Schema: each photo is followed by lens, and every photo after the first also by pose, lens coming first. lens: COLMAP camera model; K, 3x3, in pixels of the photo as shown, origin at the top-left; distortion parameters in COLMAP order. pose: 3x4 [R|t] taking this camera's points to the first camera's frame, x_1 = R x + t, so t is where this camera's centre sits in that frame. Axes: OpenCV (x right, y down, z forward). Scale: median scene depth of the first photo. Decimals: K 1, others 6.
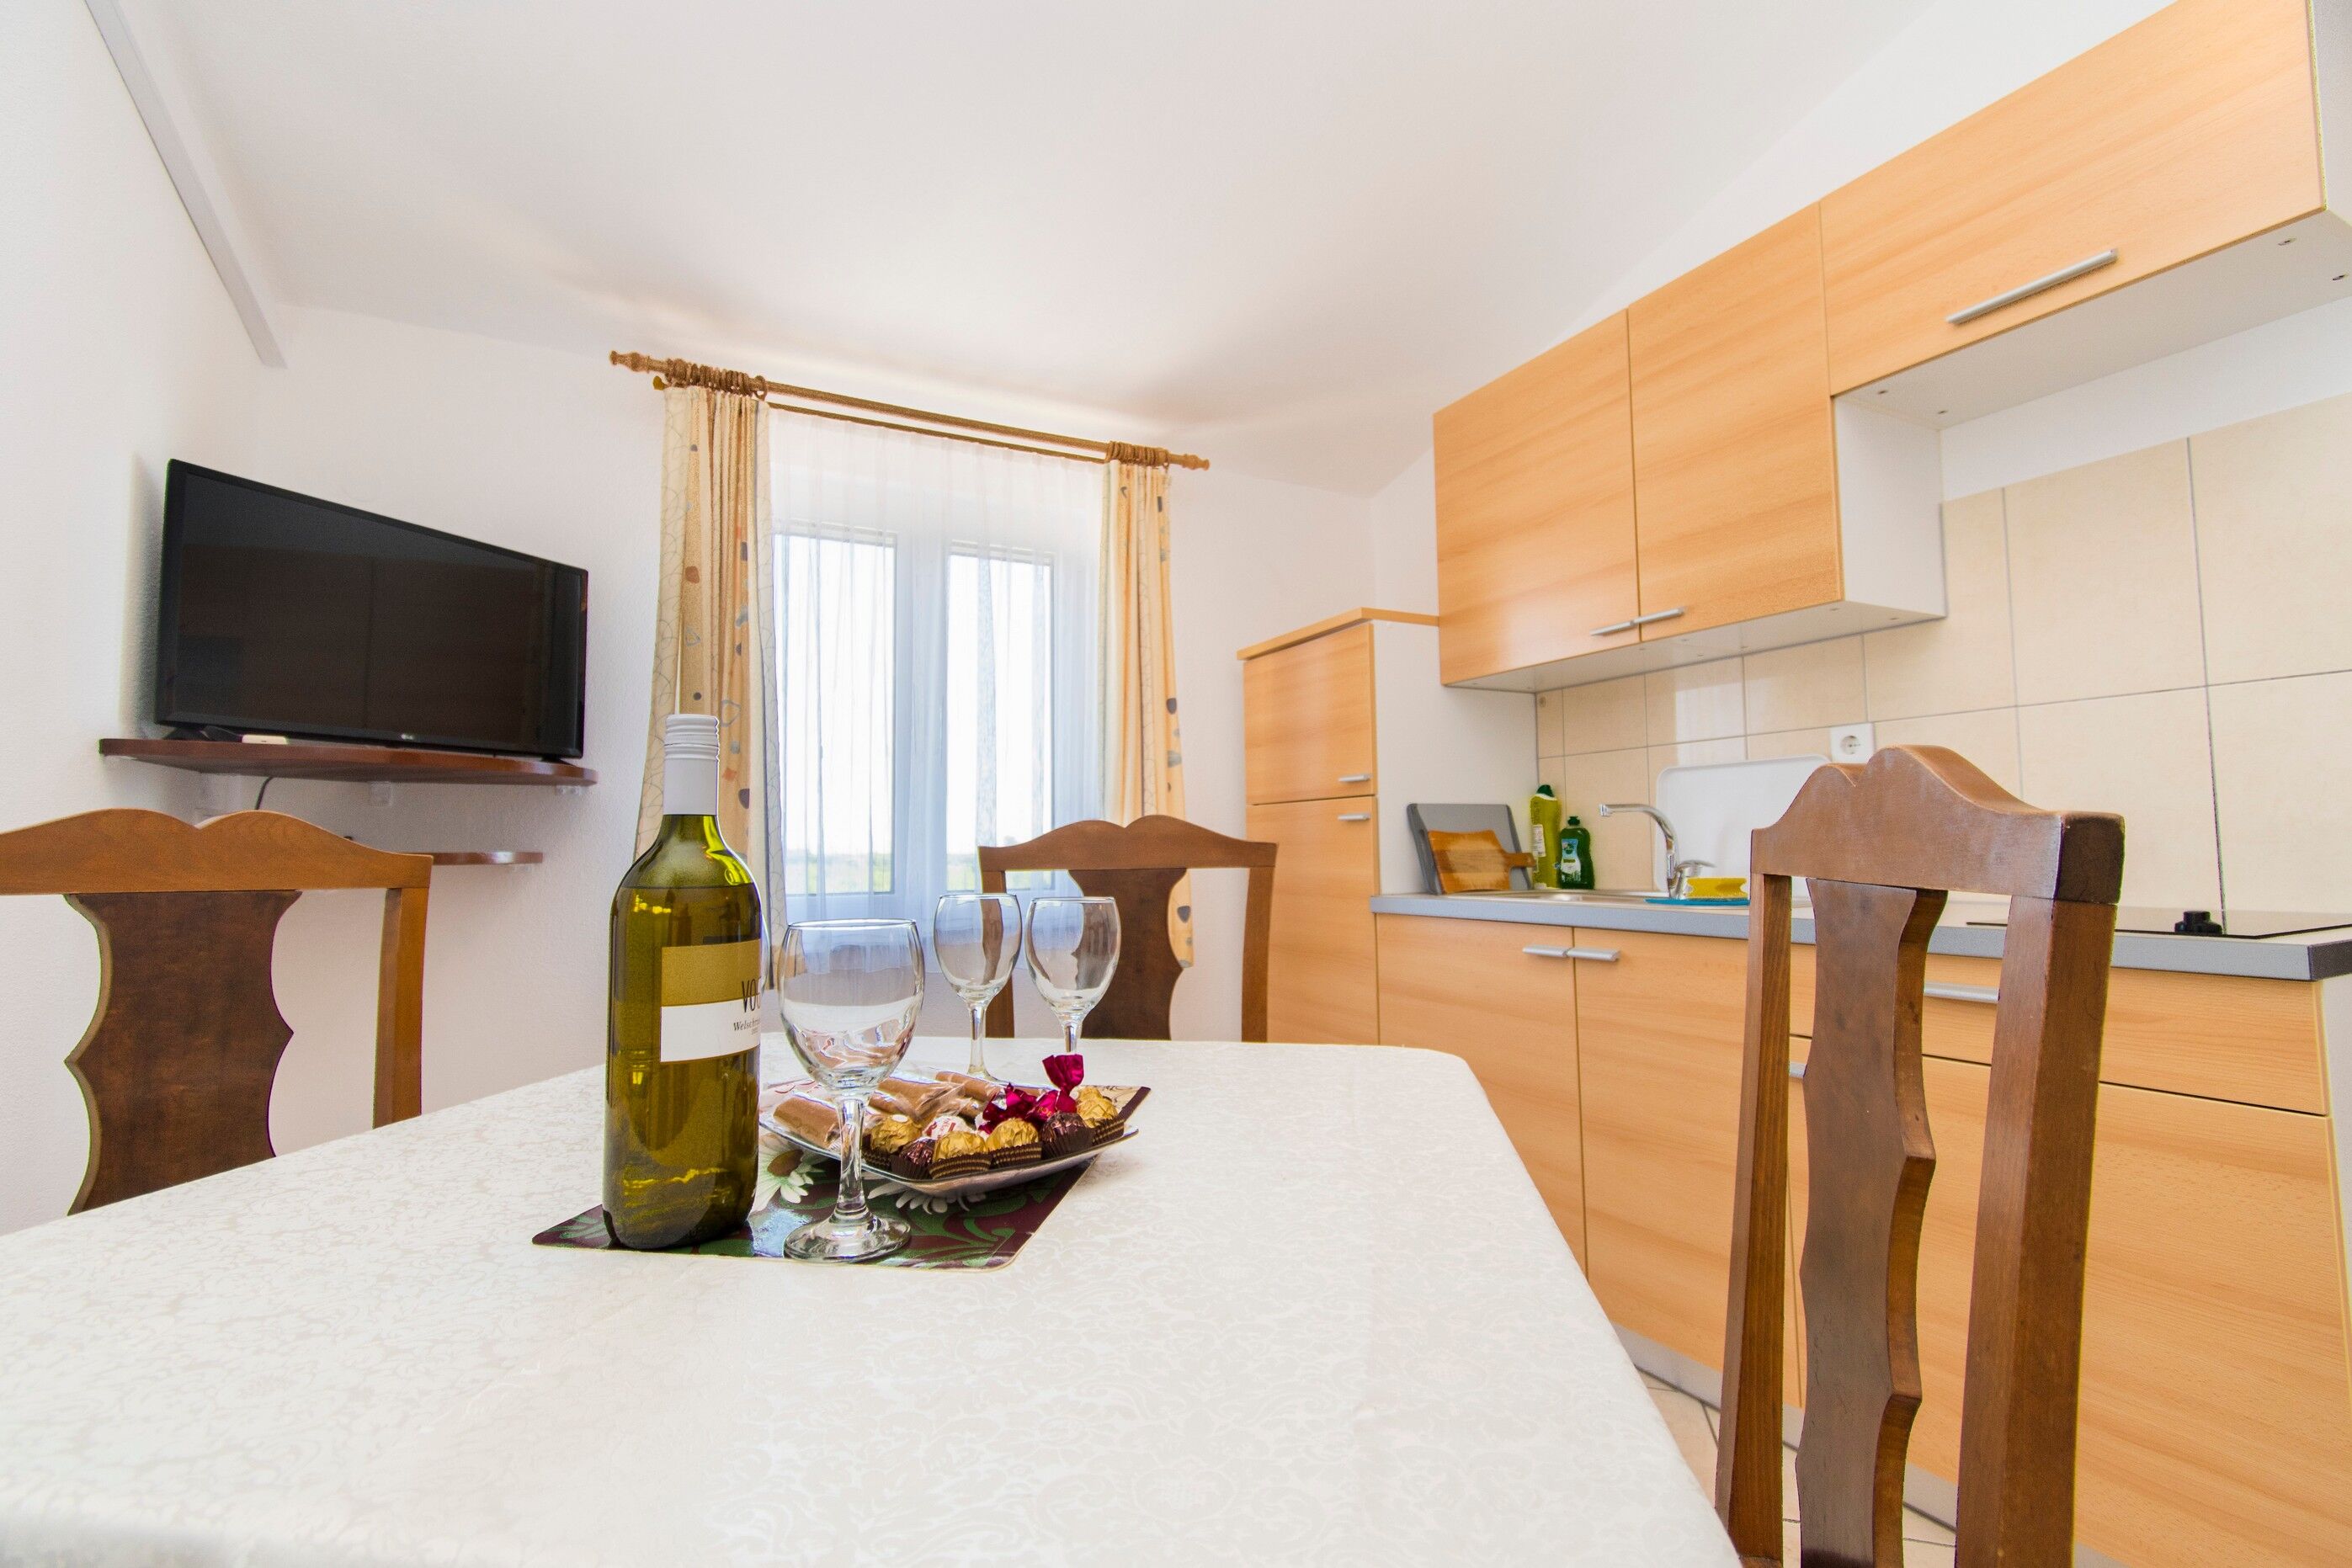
lens RADIAL K [[1086.4, 0, 1177.1], [0, 1086.4, 789.1], [0, 0, 1]] dist [0.000044, -0.000098]
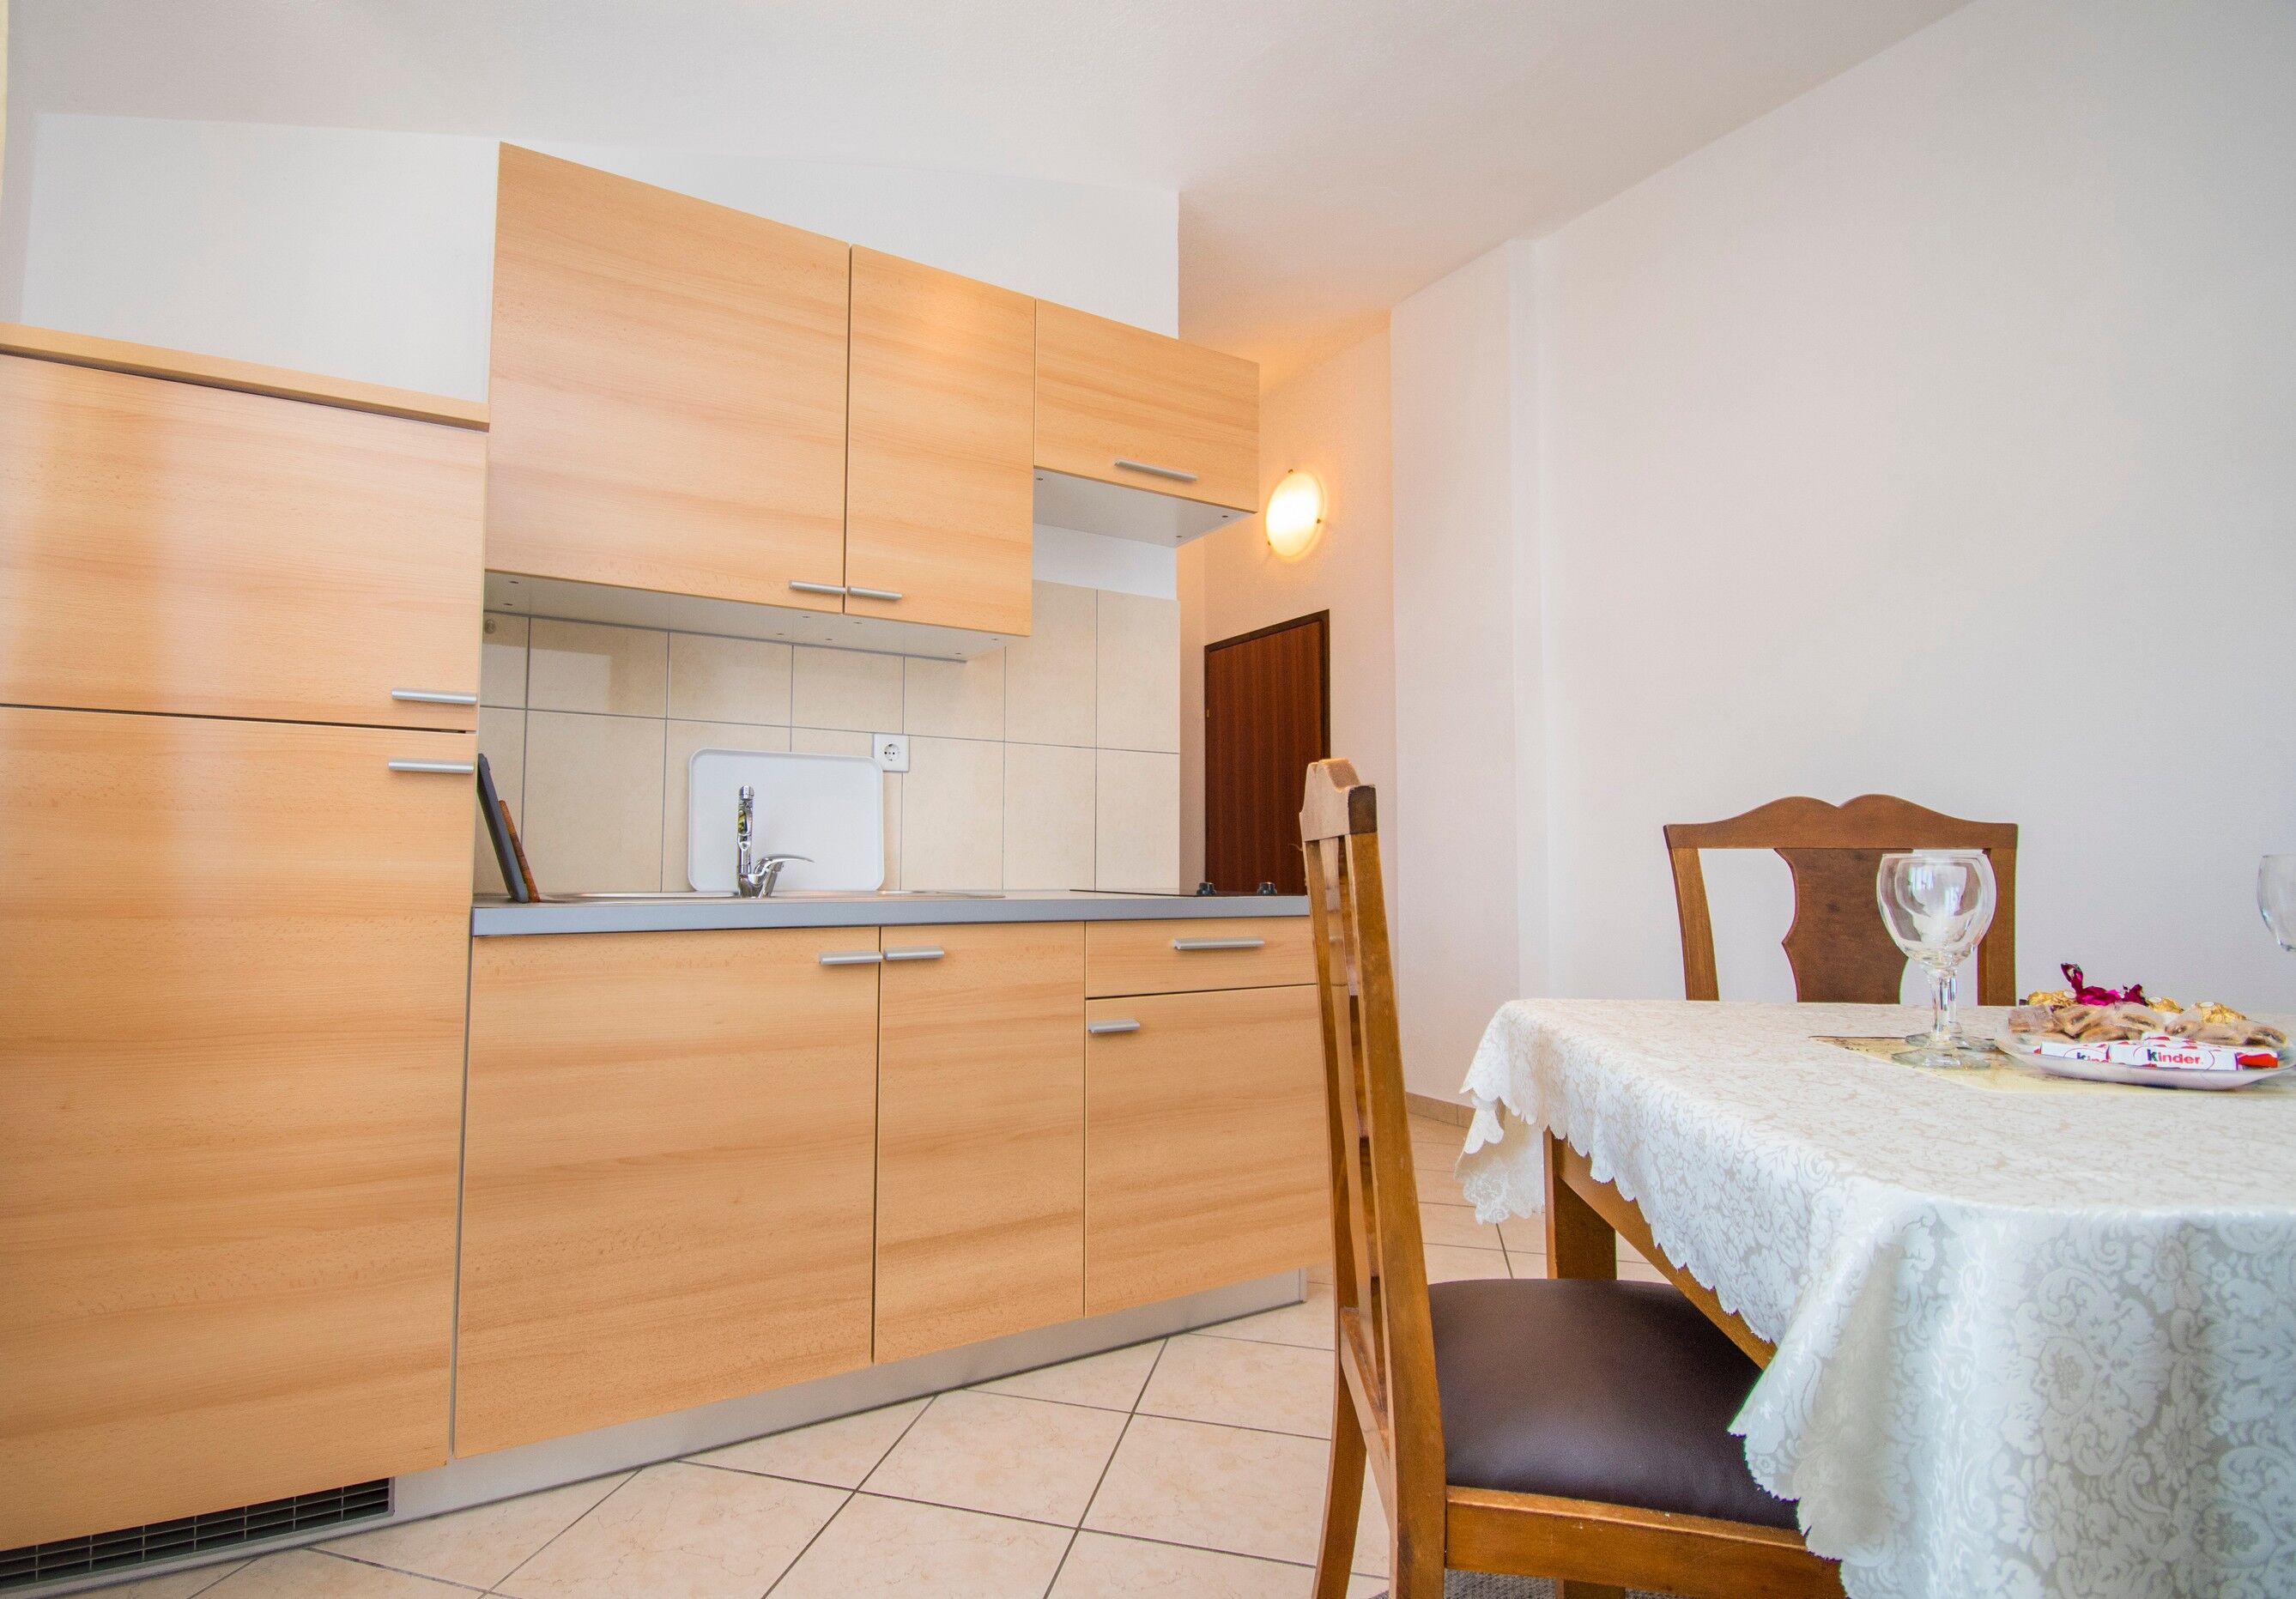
lens RADIAL K [[1010.7, 0, 1145.5], [0, 1010.7, 804.6], [0, 0, 1]] dist [0.022980, -0.000172]
pose [[-0.024136, 0.059409, 0.997942, -0.583177], [-0.069163, 0.995742, -0.060951, 0.082517], [-0.997313, -0.070492, -0.019924, 1.036358]]
